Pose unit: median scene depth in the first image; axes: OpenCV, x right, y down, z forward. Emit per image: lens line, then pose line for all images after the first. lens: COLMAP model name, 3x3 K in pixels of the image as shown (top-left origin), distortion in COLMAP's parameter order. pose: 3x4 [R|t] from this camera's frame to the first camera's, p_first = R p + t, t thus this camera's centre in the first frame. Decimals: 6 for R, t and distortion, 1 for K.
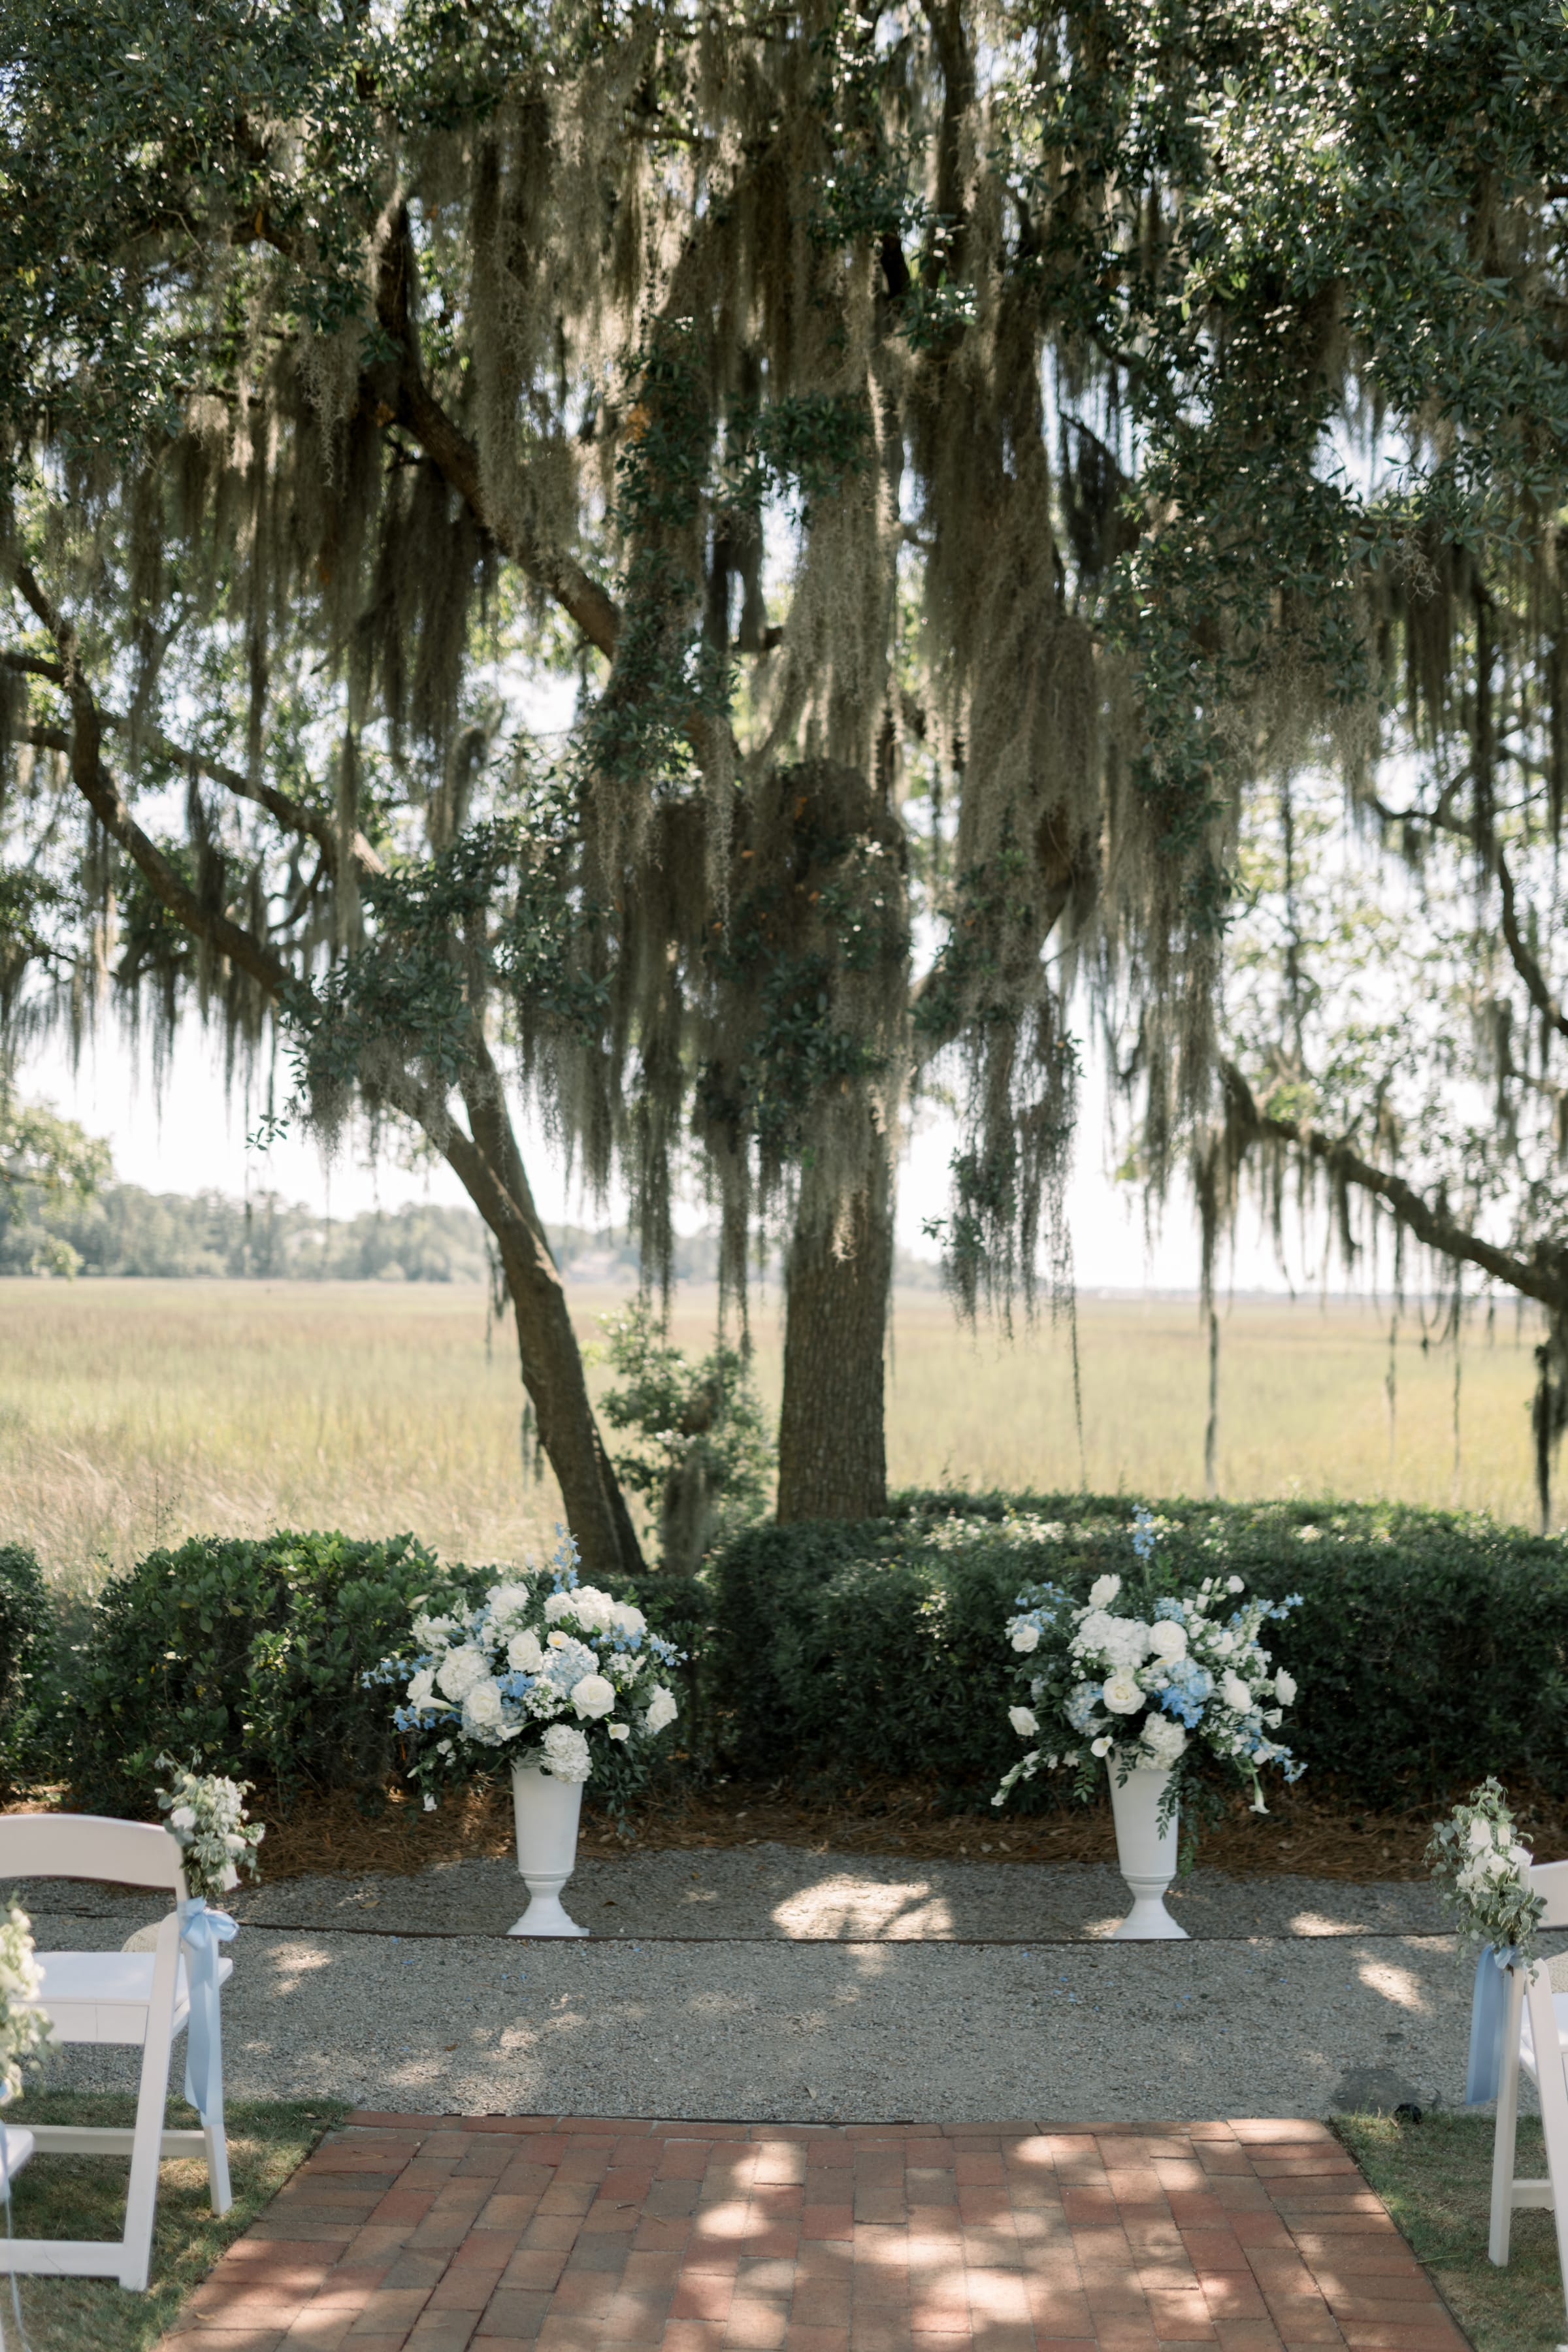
lens RADIAL K [[2355.3, 0, 966.0], [0, 2355.3, 1175.3], [0, 0, 1]] dist [0.009486, 0.002219]
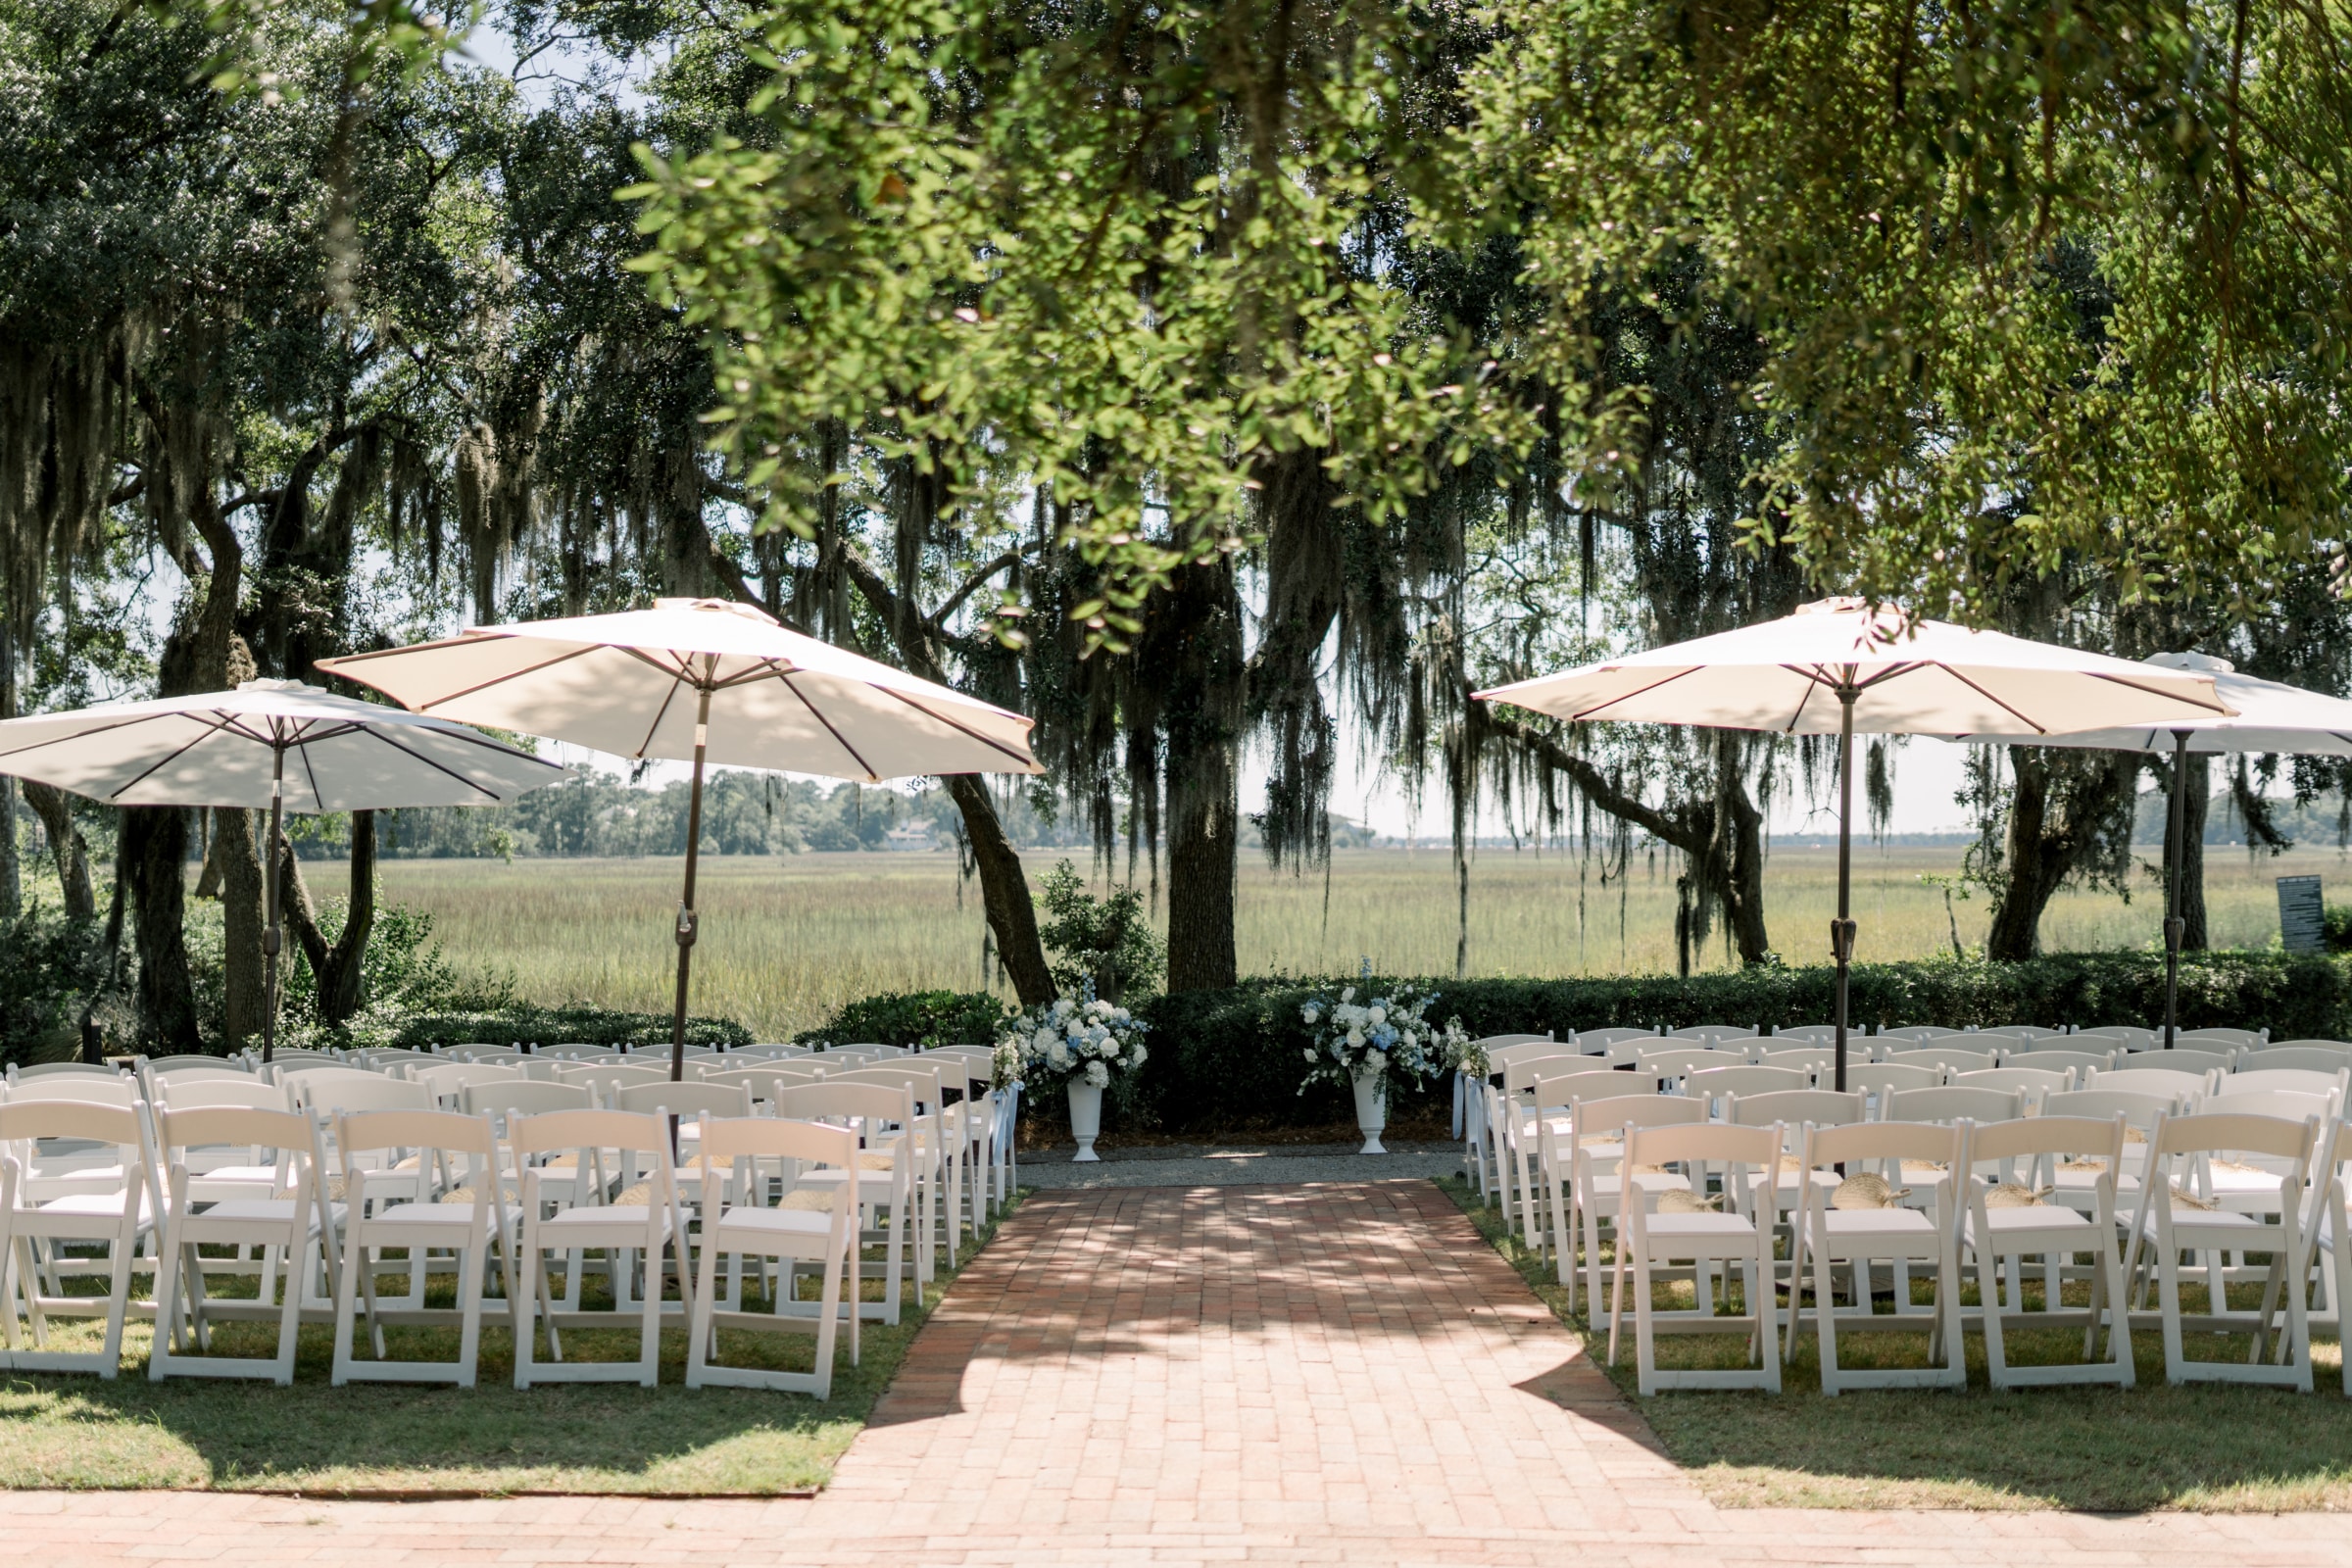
lens RADIAL K [[2356.0, 0, 1176.0], [0, 2356.0, 784.0], [0, 0, 1]] dist [0.001956, -0.000257]
pose [[0.998407, -0.028860, -0.048475, 0.006136], [0.029883, 0.999343, 0.020495, -0.027801], [0.047851, -0.021911, 0.998614, -0.520857]]
